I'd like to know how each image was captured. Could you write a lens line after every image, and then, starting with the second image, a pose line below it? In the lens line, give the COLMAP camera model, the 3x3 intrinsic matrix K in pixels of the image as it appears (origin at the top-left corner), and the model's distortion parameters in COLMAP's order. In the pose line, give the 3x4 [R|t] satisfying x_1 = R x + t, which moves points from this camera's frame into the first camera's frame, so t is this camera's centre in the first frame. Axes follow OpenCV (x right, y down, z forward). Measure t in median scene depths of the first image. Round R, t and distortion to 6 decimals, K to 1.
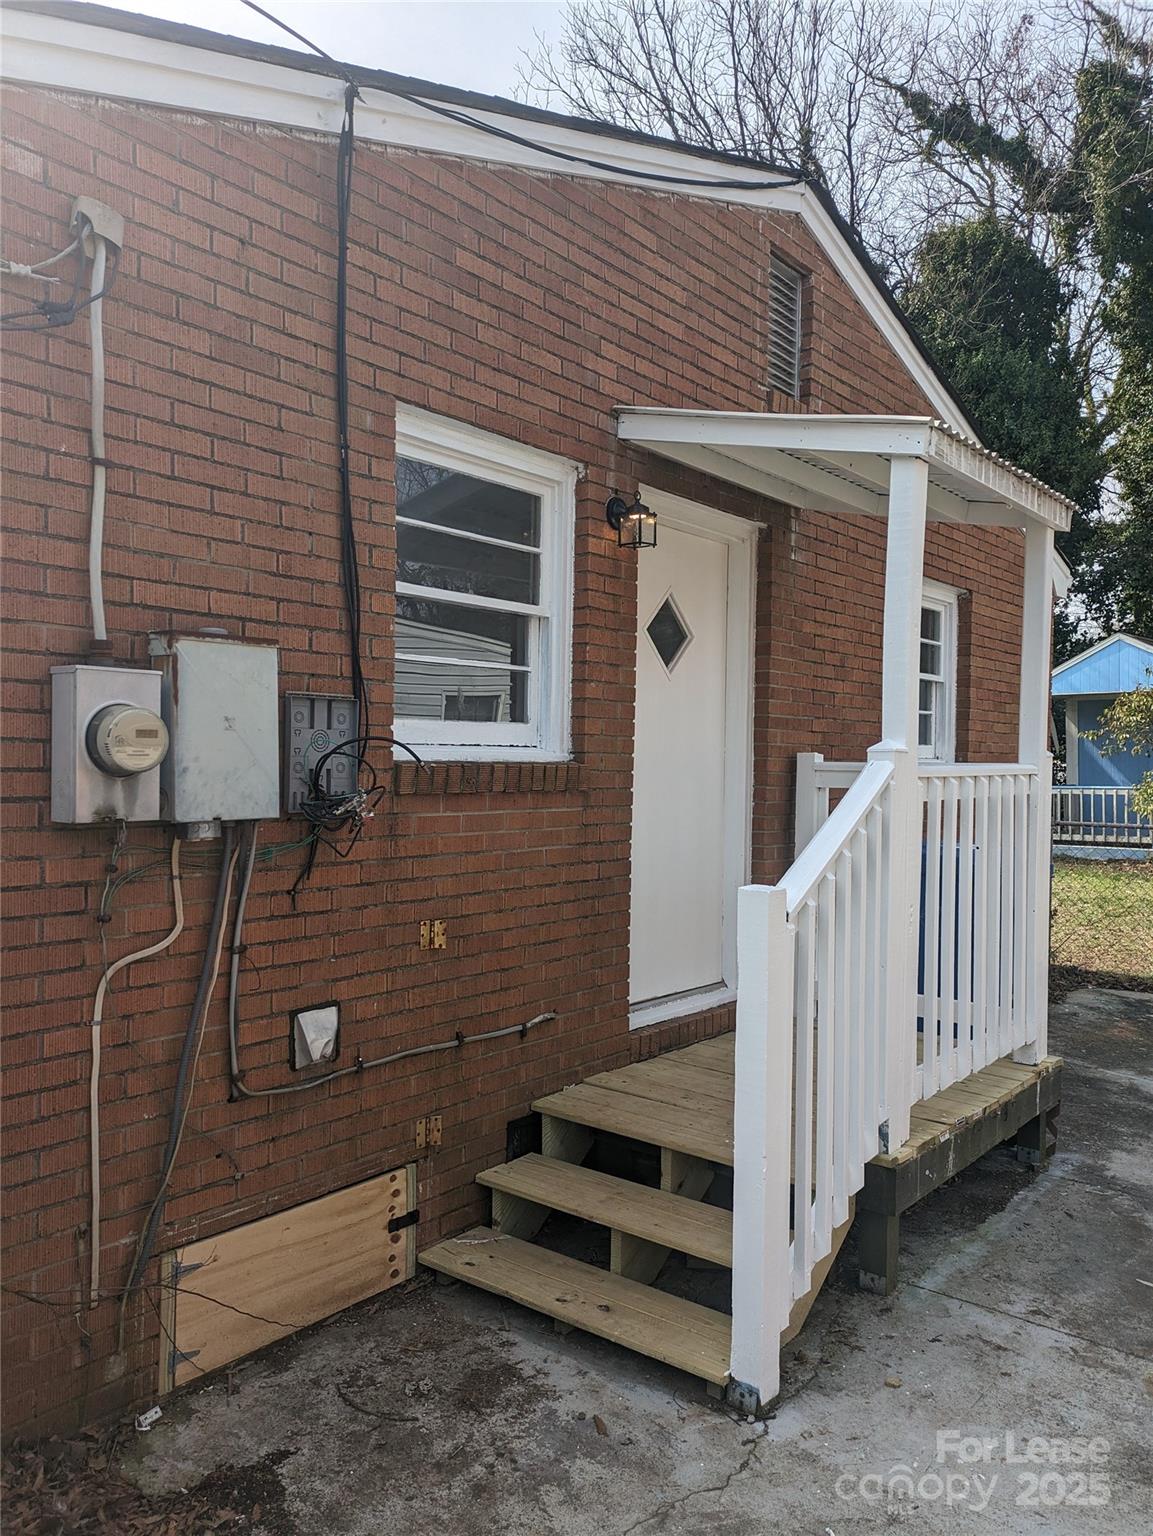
lens RADIAL K [[1093.9, 0, 573.4], [0, 1093.9, 766.1], [0, 0, 1]] dist [0.047601, -0.034896]
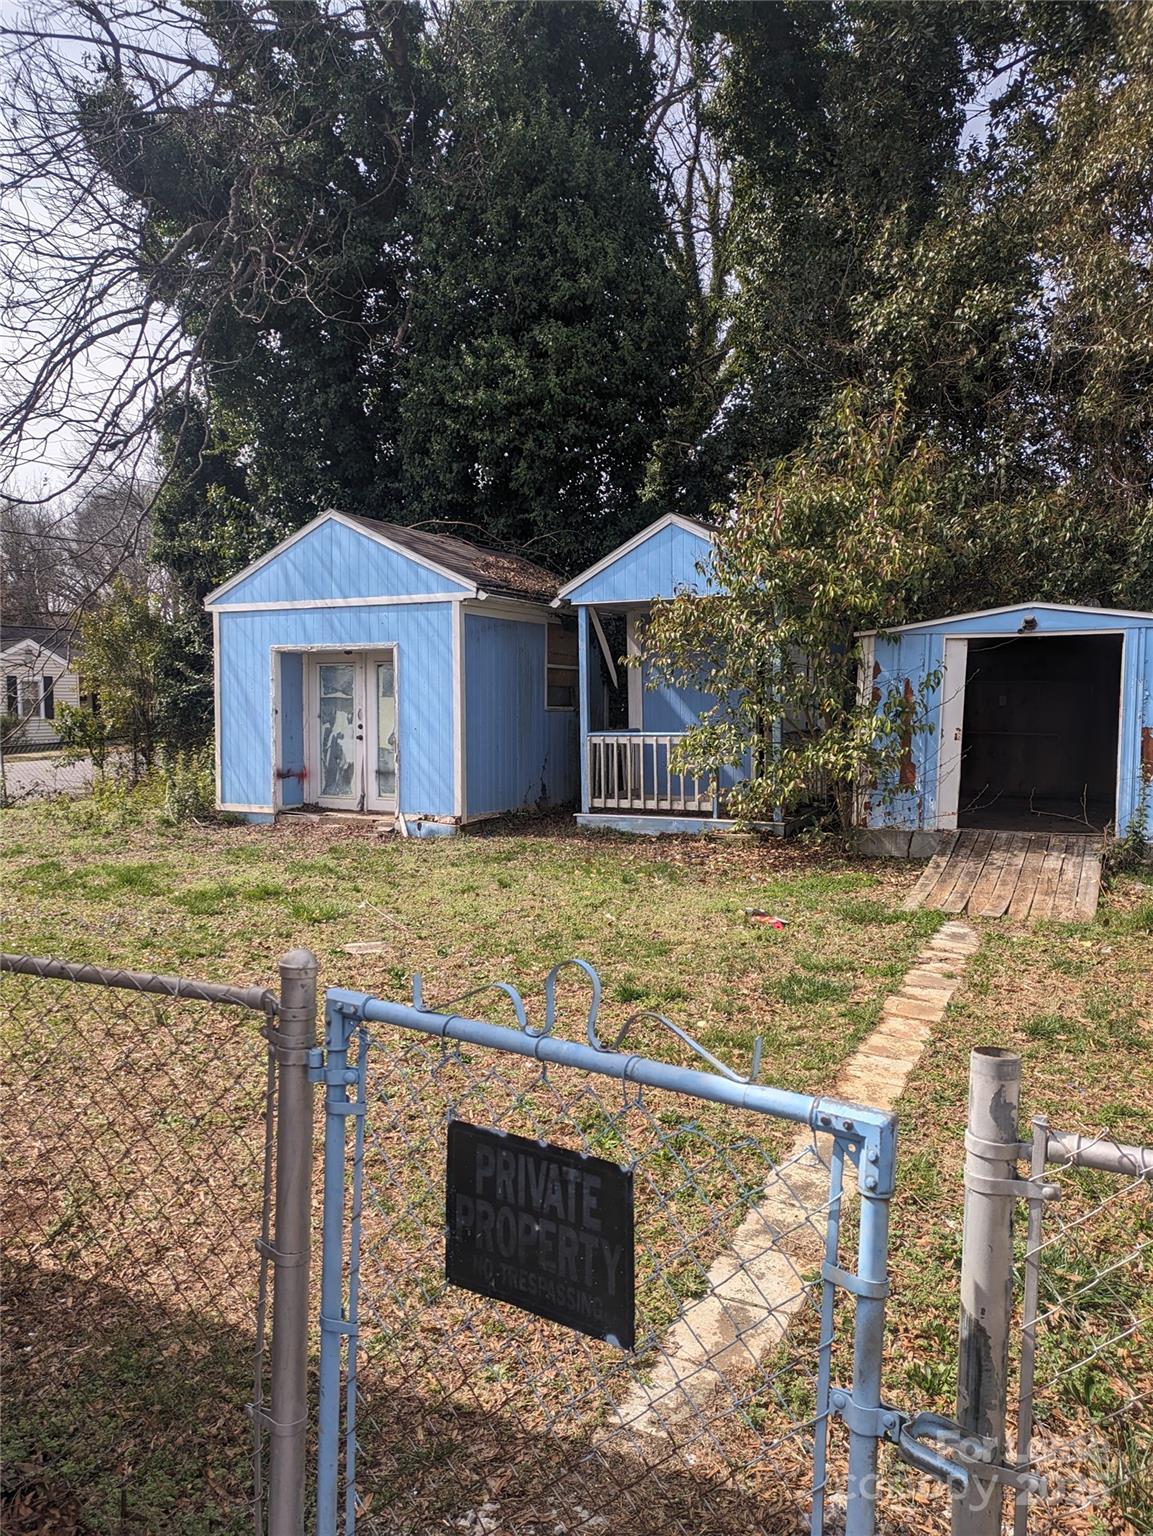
lens RADIAL K [[1093.9, 0, 579.2], [0, 1093.9, 770.5], [0, 0, 1]] dist [0.047601, -0.034896]
pose [[0.974757, -0.010647, 0.223012, 0.268215], [-0.001542, 0.998517, 0.054411, 0.003959], [-0.223261, -0.053381, 0.973296, 0.309403]]
